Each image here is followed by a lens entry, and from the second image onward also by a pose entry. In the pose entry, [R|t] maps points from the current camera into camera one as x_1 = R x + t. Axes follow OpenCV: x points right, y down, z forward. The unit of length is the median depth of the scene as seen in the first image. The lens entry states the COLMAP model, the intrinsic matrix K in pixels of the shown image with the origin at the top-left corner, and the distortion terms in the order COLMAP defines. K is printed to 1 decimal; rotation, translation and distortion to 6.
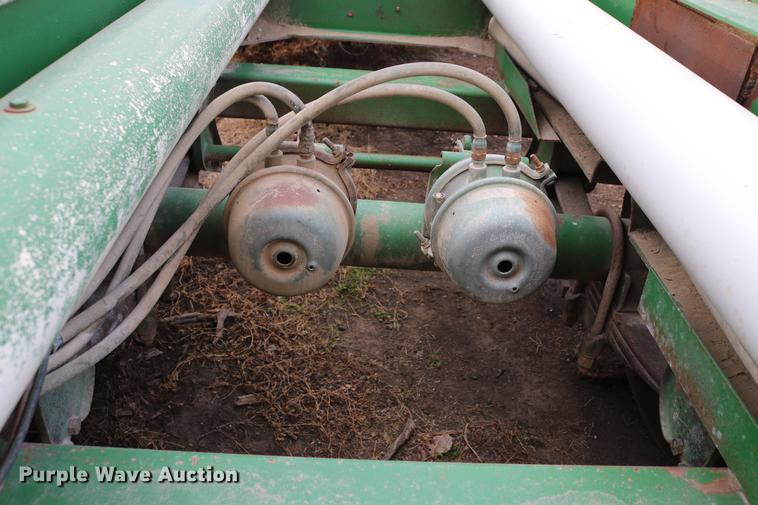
lens RADIAL K [[691.2, 0, 379.0], [0, 691.2, 252.5], [0, 0, 1]] dist [-0.142080, 0.128777]
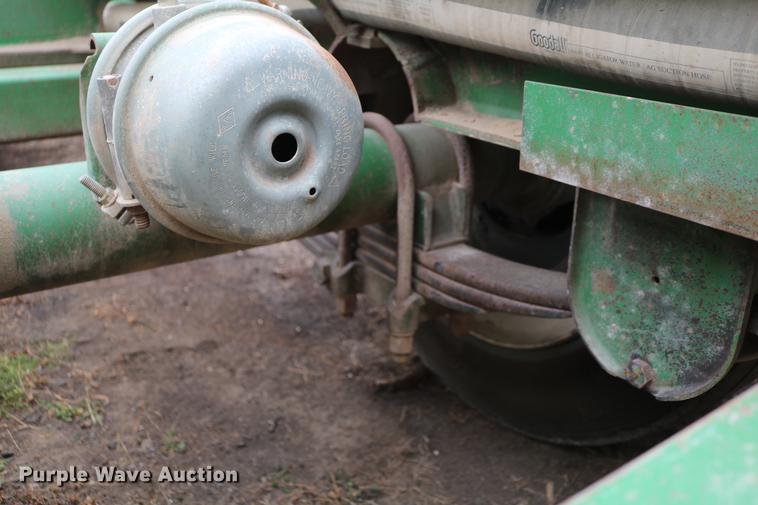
lens RADIAL K [[691.2, 0, 379.0], [0, 691.2, 252.5], [0, 0, 1]] dist [-0.142080, 0.128777]
pose [[0.840259, -0.265191, 0.472905, -0.009809], [0.326810, 0.943686, -0.051486, 0.085544], [-0.432621, 0.197811, 0.879608, 0.331642]]
